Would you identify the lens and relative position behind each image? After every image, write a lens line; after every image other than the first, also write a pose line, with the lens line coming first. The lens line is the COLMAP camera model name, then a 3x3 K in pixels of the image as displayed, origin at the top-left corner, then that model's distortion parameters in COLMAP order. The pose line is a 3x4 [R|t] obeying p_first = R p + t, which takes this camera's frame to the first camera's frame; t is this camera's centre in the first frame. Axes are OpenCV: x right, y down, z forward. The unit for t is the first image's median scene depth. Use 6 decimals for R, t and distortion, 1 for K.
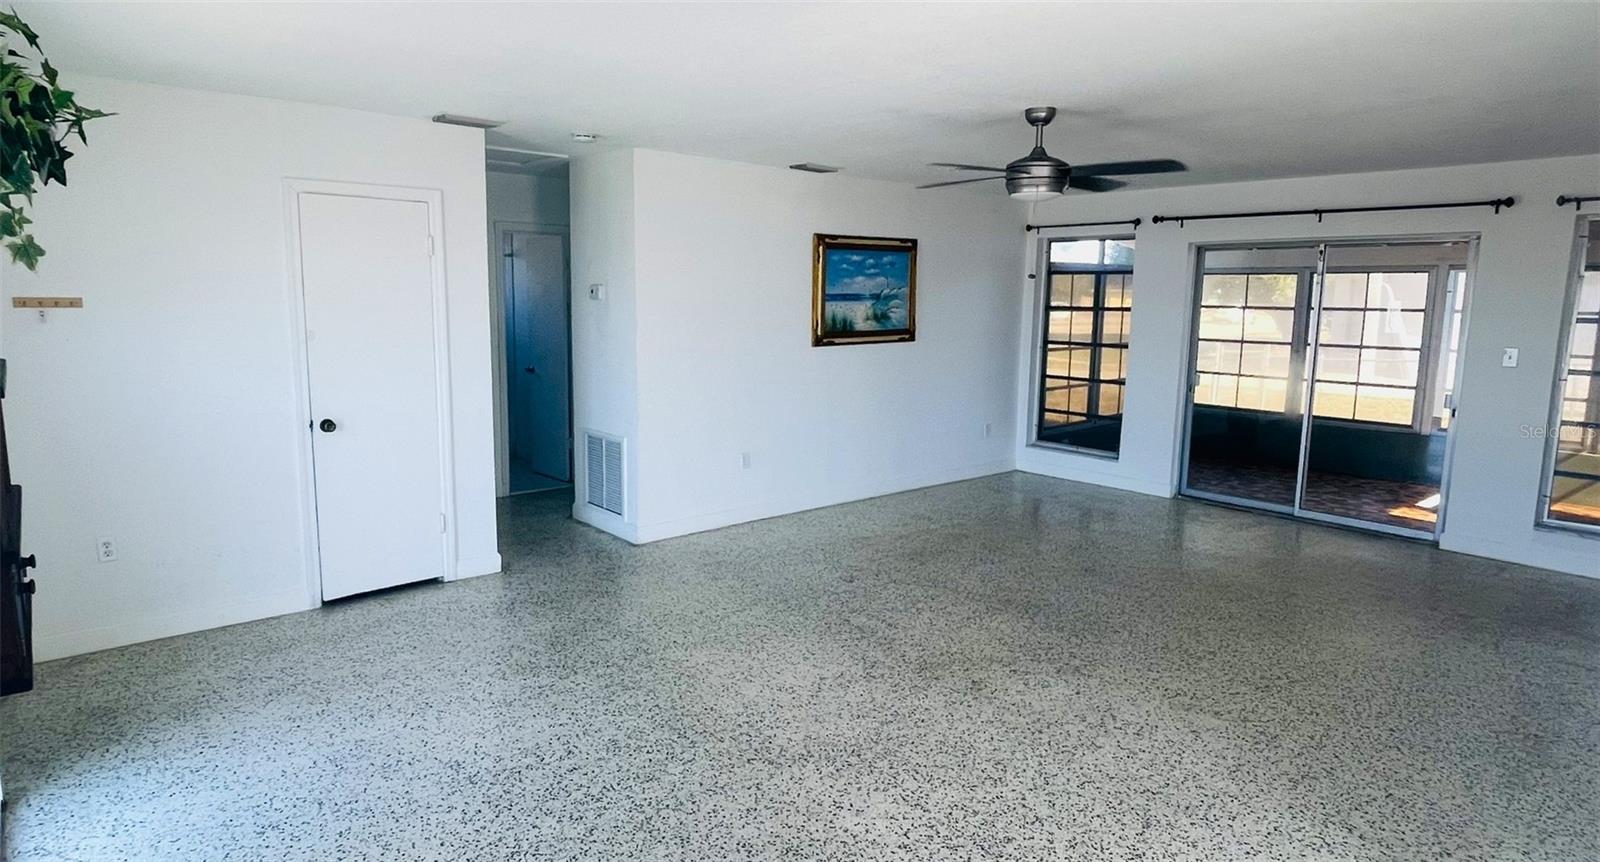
lens RADIAL K [[902.9, 0, 787.7], [0, 902.9, 422.0], [0, 0, 1]] dist [-0.003569, 0.001112]
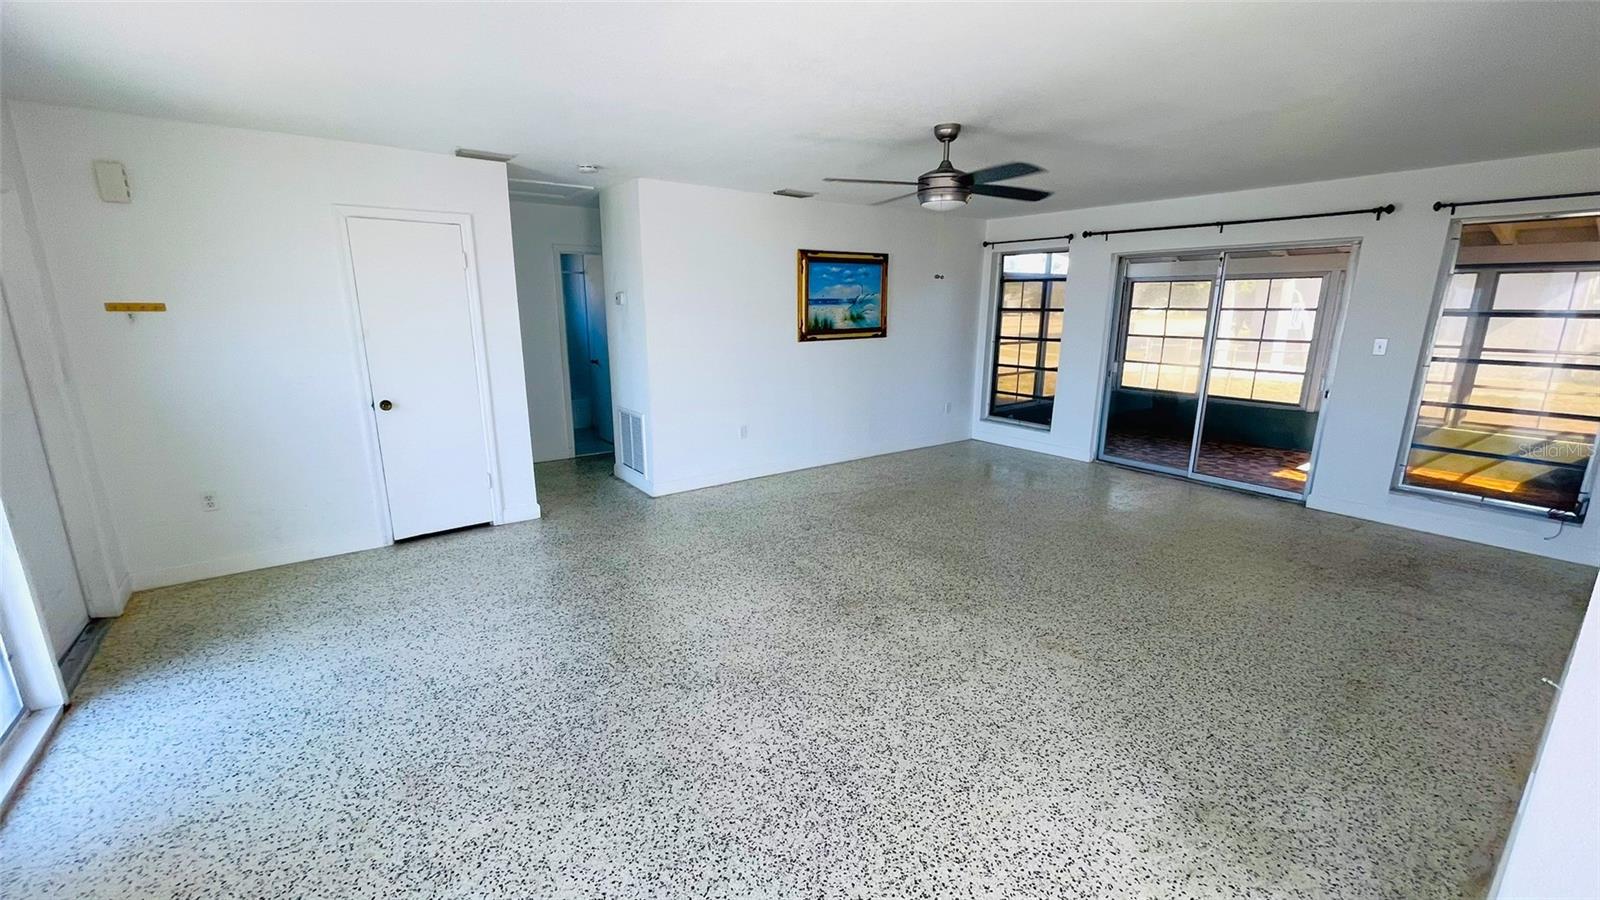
lens RADIAL K [[646.5, 0, 800.9], [0, 646.5, 459.3], [0, 0, 1]] dist [-0.003969, 0.002378]
pose [[0.997556, 0.006700, -0.069545, 0.140335], [-0.000284, 0.995772, 0.091859, -0.003939], [0.069867, -0.091615, 0.993340, 0.128442]]
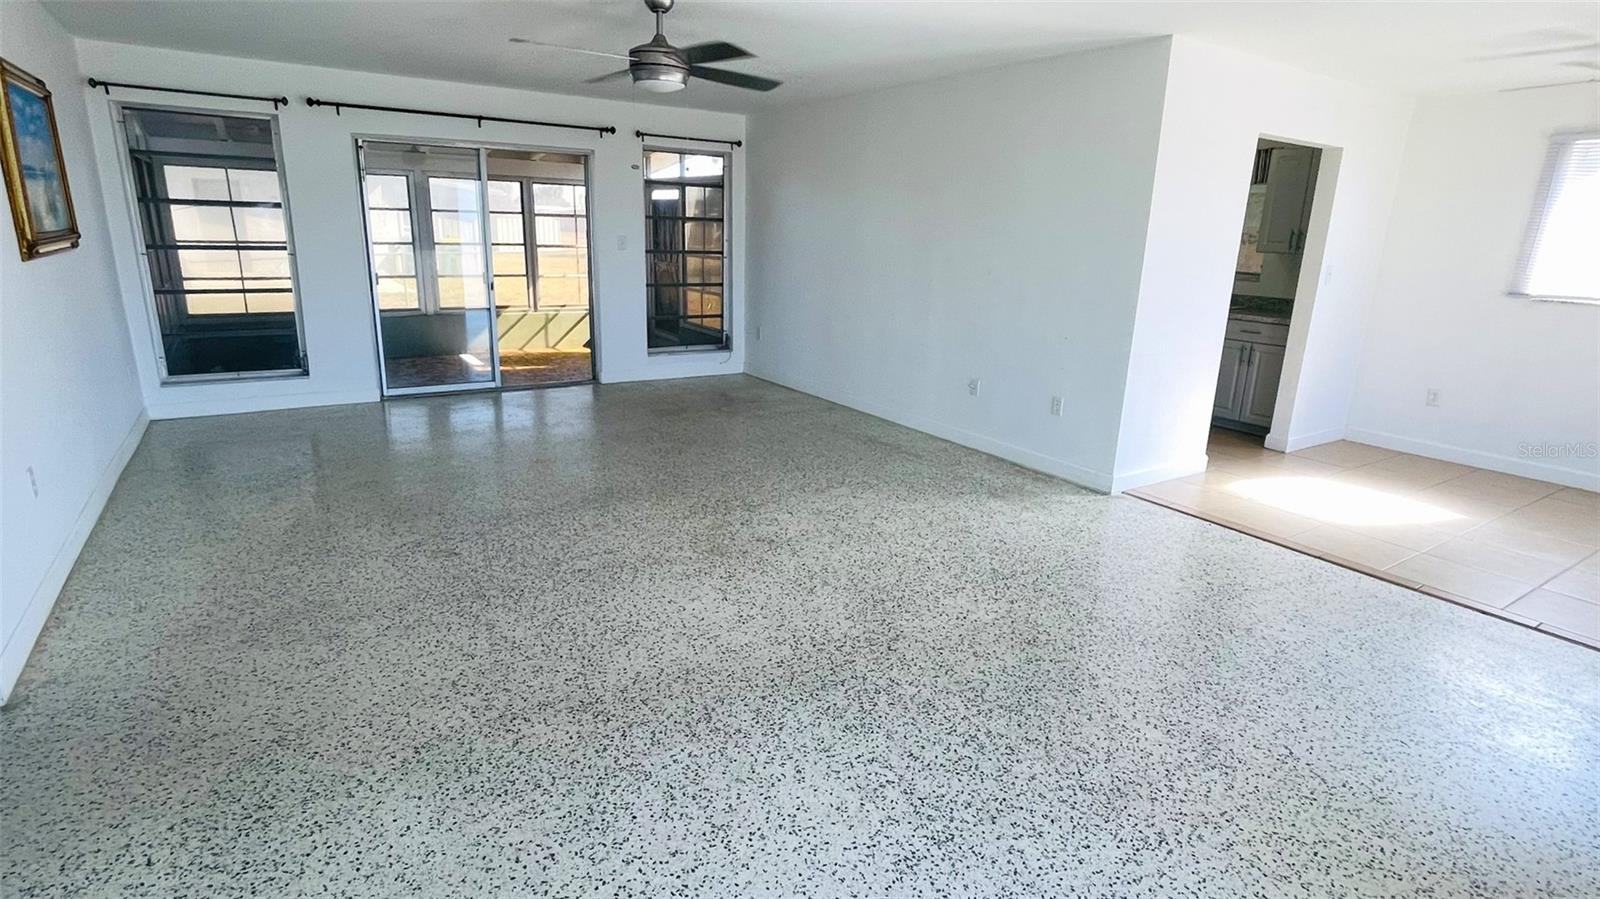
lens RADIAL K [[800.9, 0, 807.7], [0, 800.9, 443.2], [0, 0, 1]] dist [-0.001437, -0.001096]
pose [[0.120996, -0.266425, 0.956231, -0.618664], [0.113925, 0.960670, 0.253246, -0.067403], [-0.986094, 0.078297, 0.146590, 0.672559]]
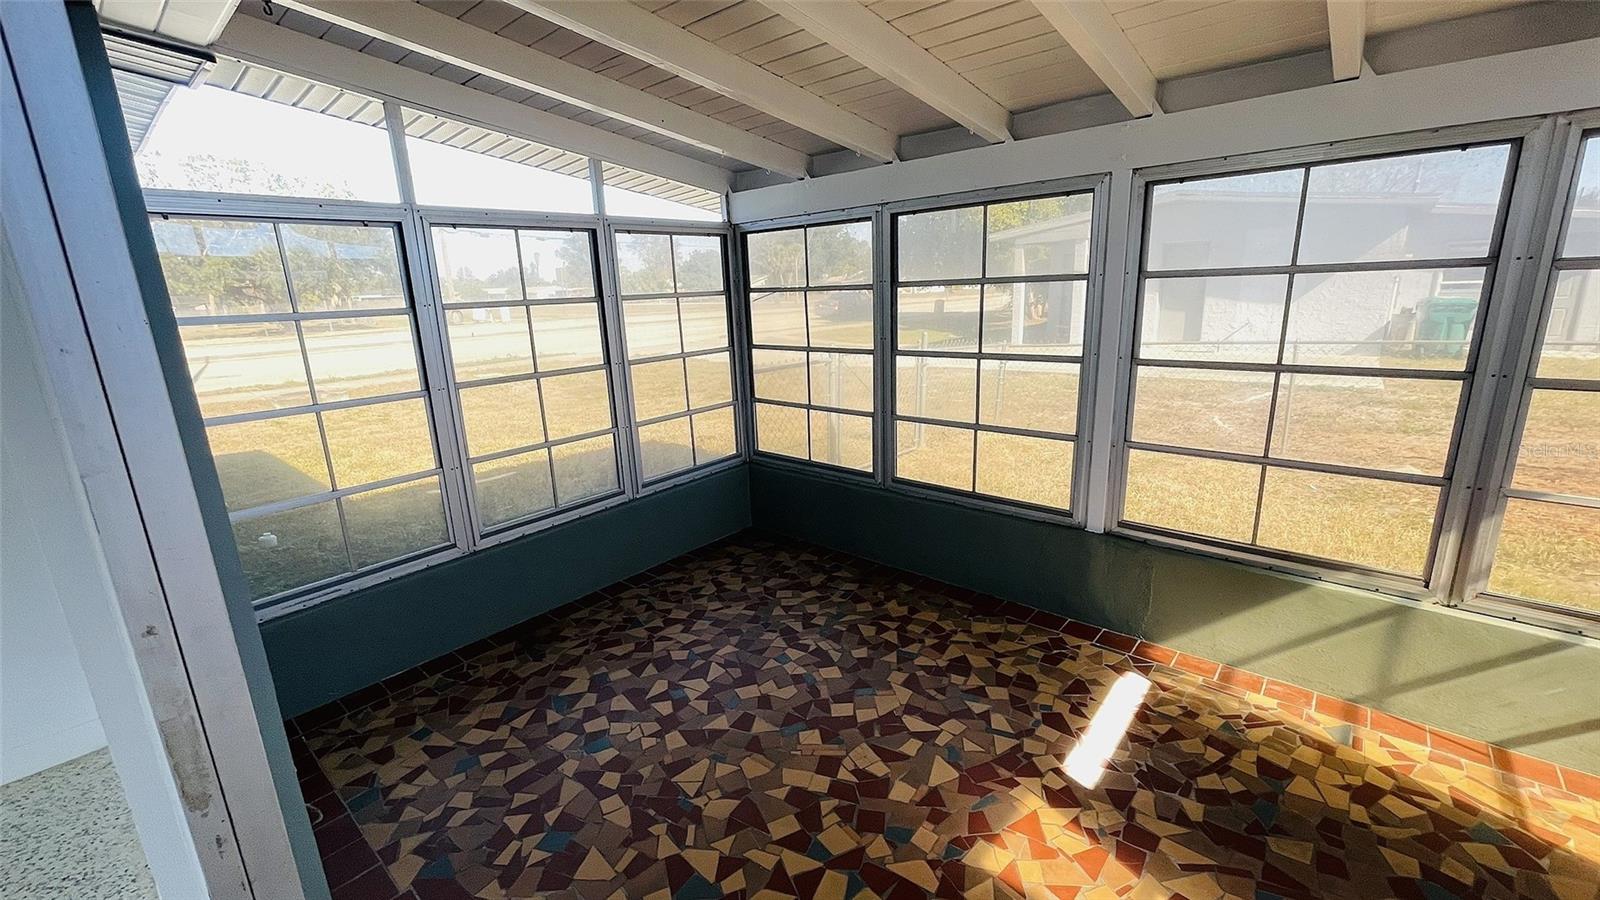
lens RADIAL K [[646.5, 0, 800.9], [0, 646.5, 441.1], [0, 0, 1]] dist [-0.003969, 0.002378]
pose [[0.989237, -0.076940, 0.124464, 0.978958], [0.065234, 0.993286, 0.095542, -0.154345], [-0.130979, -0.086394, 0.987613, 1.302658]]
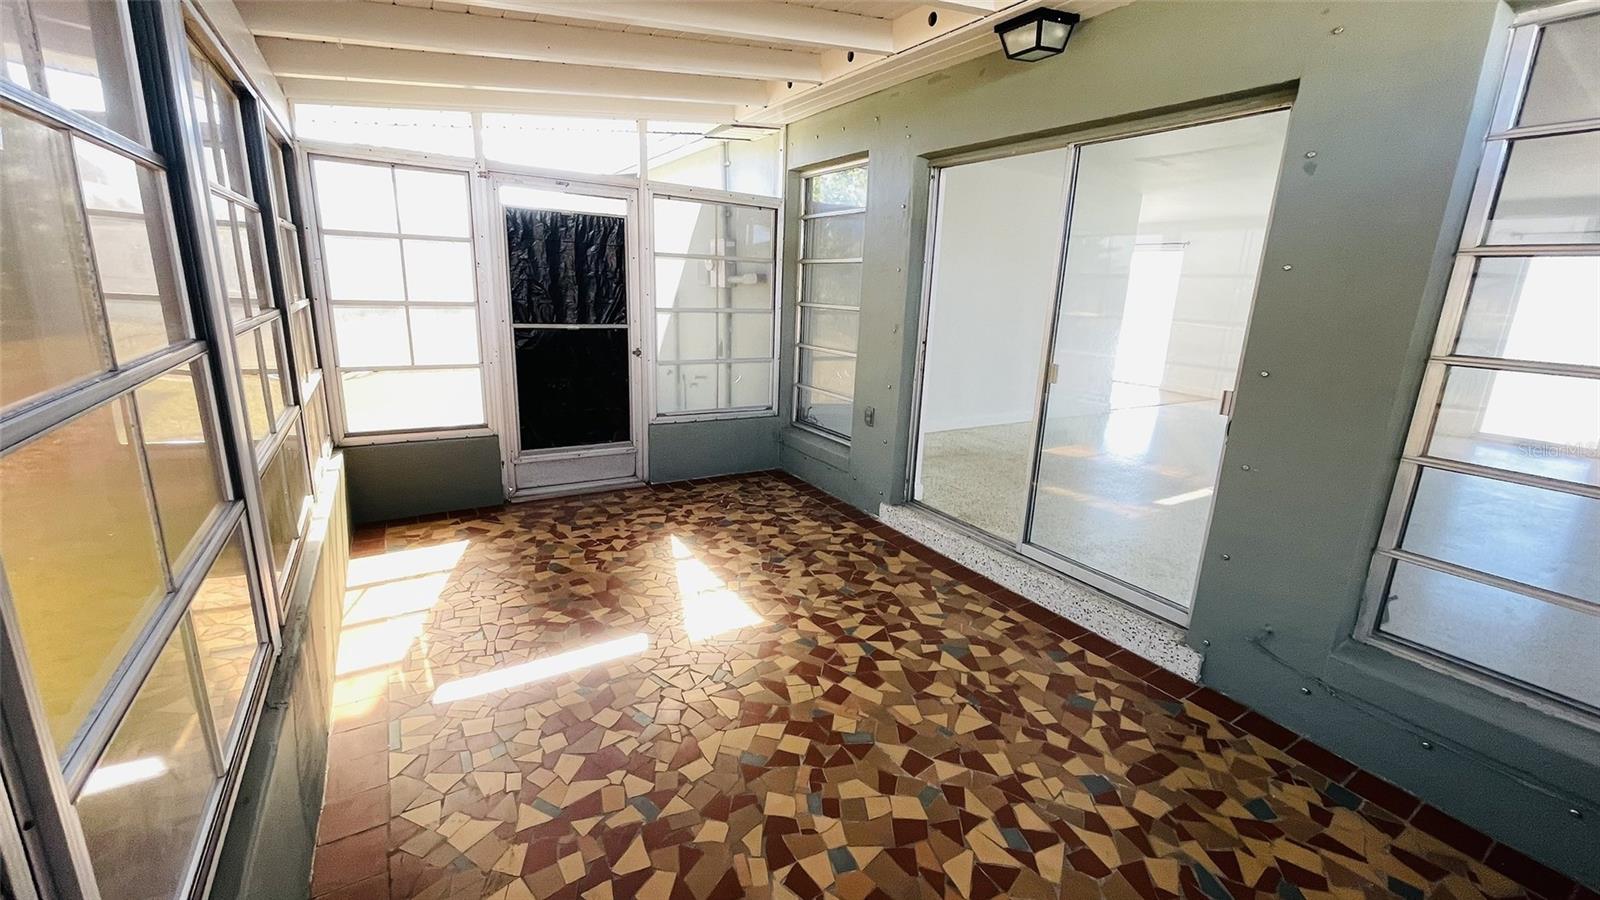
lens RADIAL K [[646.5, 0, 801.0], [0, 646.5, 442.1], [0, 0, 1]] dist [-0.003969, 0.002378]
pose [[-0.986865, -0.087674, 0.135683, 1.019179], [-0.030992, 0.927065, 0.373618, -0.238779], [-0.158543, 0.364506, -0.917605, 2.191819]]
